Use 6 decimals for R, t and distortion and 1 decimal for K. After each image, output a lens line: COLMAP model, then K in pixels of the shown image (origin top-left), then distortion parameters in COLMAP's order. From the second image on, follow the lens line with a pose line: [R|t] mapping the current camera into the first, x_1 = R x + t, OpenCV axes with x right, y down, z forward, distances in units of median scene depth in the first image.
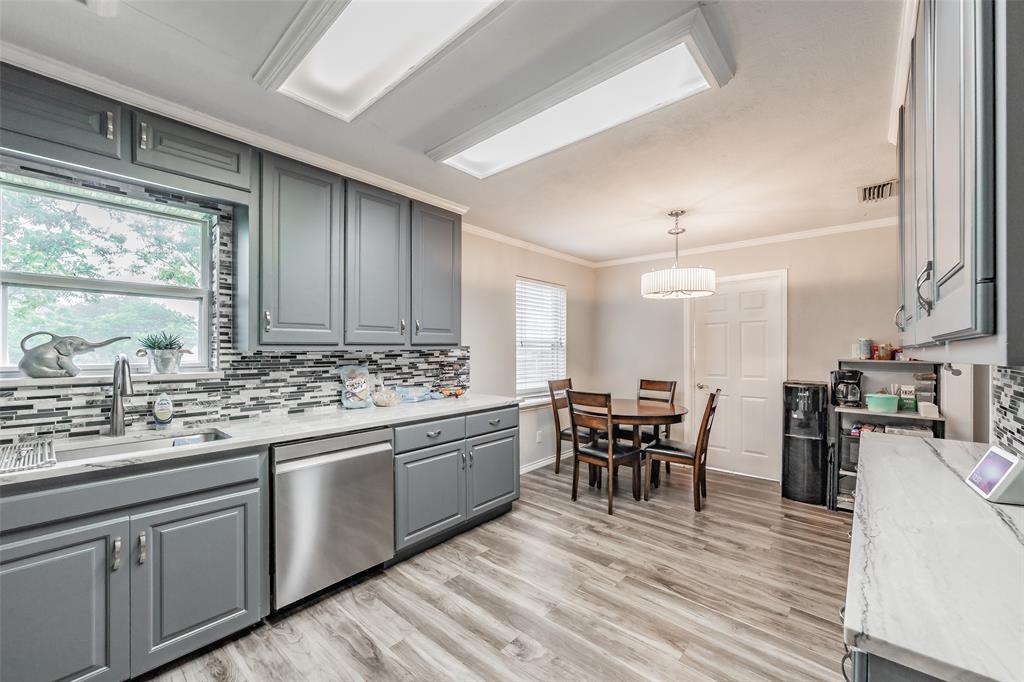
lens RADIAL K [[383.6, 0, 504.7], [0, 383.6, 349.9], [0, 0, 1]] dist [-0.001567, -0.000368]
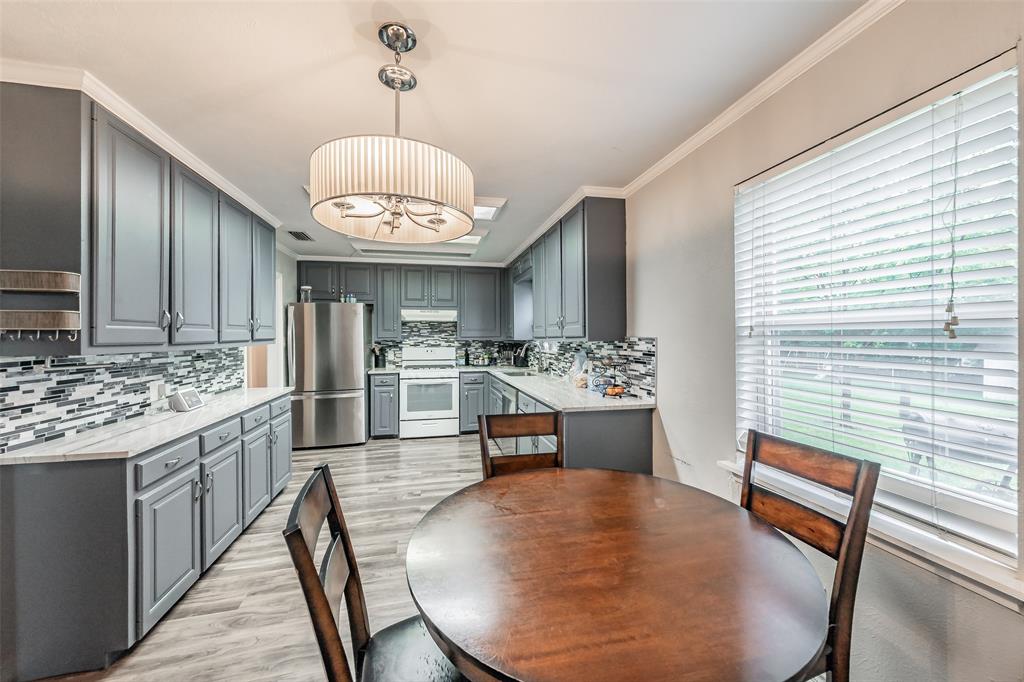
lens RADIAL K [[364.0, 0, 505.2], [0, 364.0, 334.9], [0, 0, 1]] dist [0.000239, 0.000198]
pose [[-0.559554, -0.003612, -0.828786, 0.891630], [-0.000228, 0.999991, -0.004204, -0.017402], [0.828794, -0.002164, -0.559550, 1.636511]]
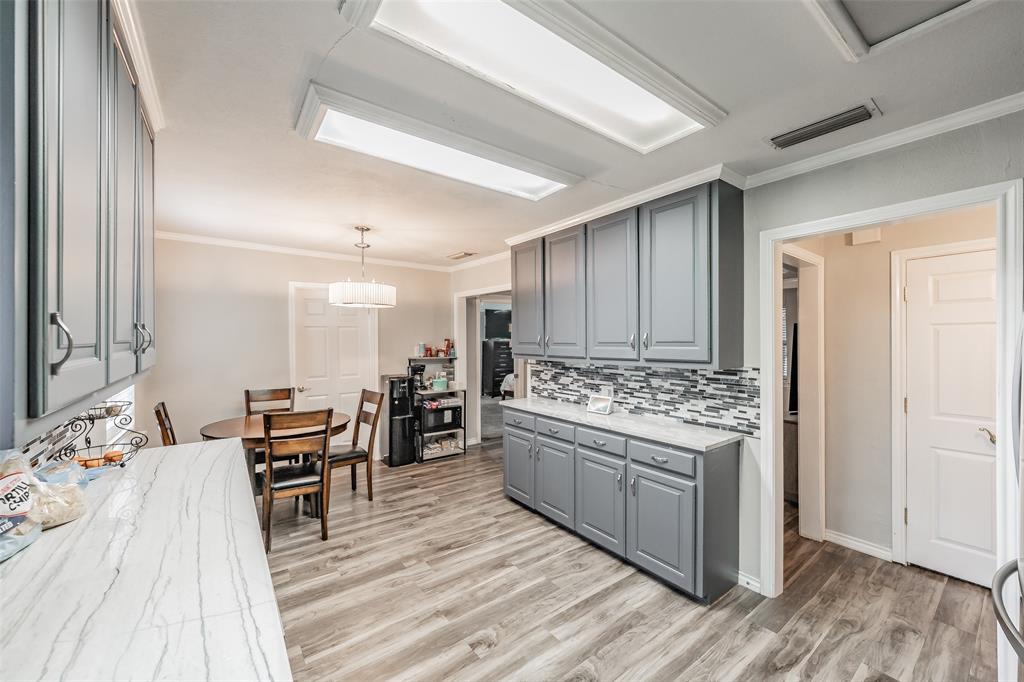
lens RADIAL K [[412.5, 0, 504.9], [0, 412.5, 340.3], [0, 0, 1]] dist [-0.011738, 0.000276]
pose [[0.200099, -0.007965, 0.979743, -0.733215], [0.004773, 0.999963, 0.007155, -0.064940], [-0.979764, 0.003244, 0.200129, 0.472218]]
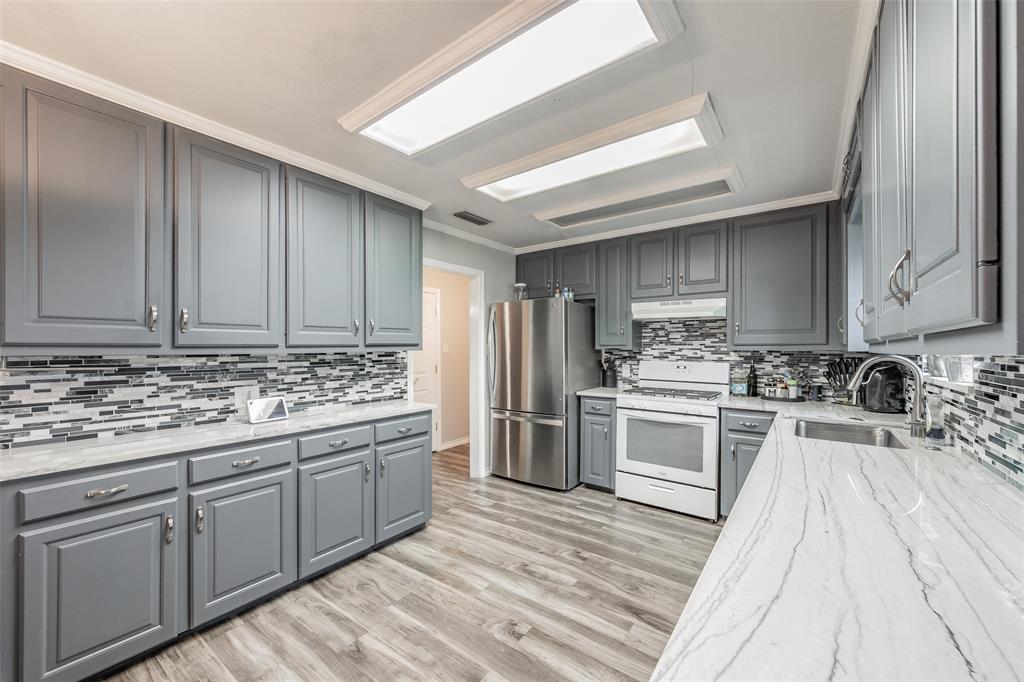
lens RADIAL K [[383.6, 0, 520.6], [0, 383.6, 348.5], [0, 0, 1]] dist [-0.001567, -0.000368]
pose [[-0.991719, -0.004634, -0.128345, 0.109057], [-0.005550, 0.999962, 0.006784, -0.005470], [0.128309, 0.007440, -0.991706, 1.382354]]
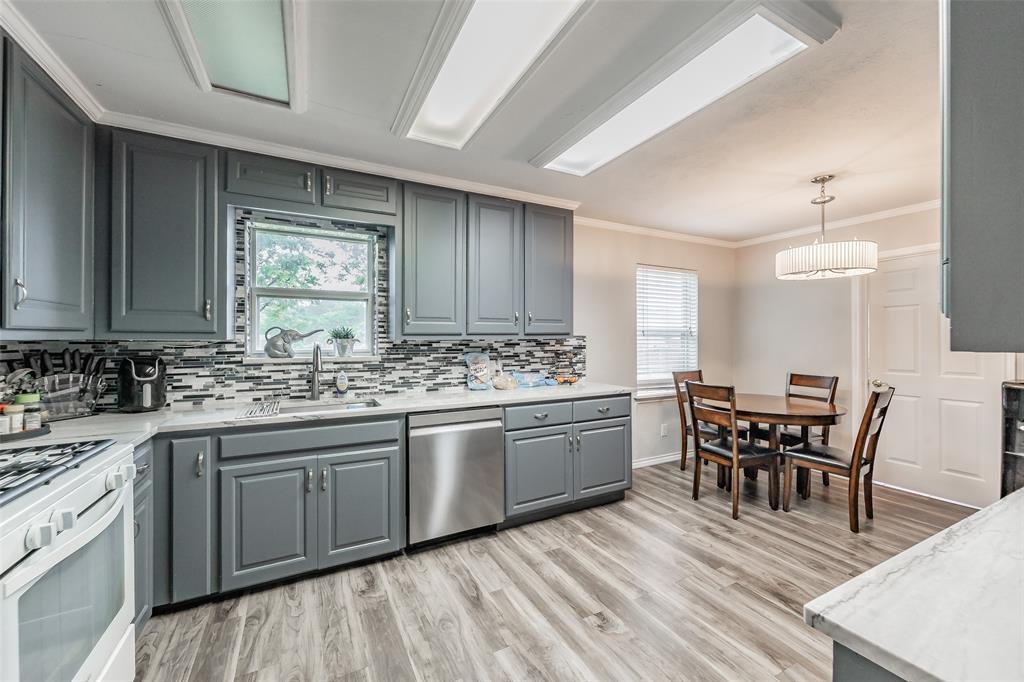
lens RADIAL K [[383.6, 0, 512.0], [0, 383.6, 340.0], [0, 0, 1]] dist [-0.001567, -0.000368]
pose [[0.937206, -0.000185, -0.348775, 0.118424], [-0.000047, 1.000000, -0.000654, 0.003370], [0.348775, 0.000629, 0.937206, -0.051502]]
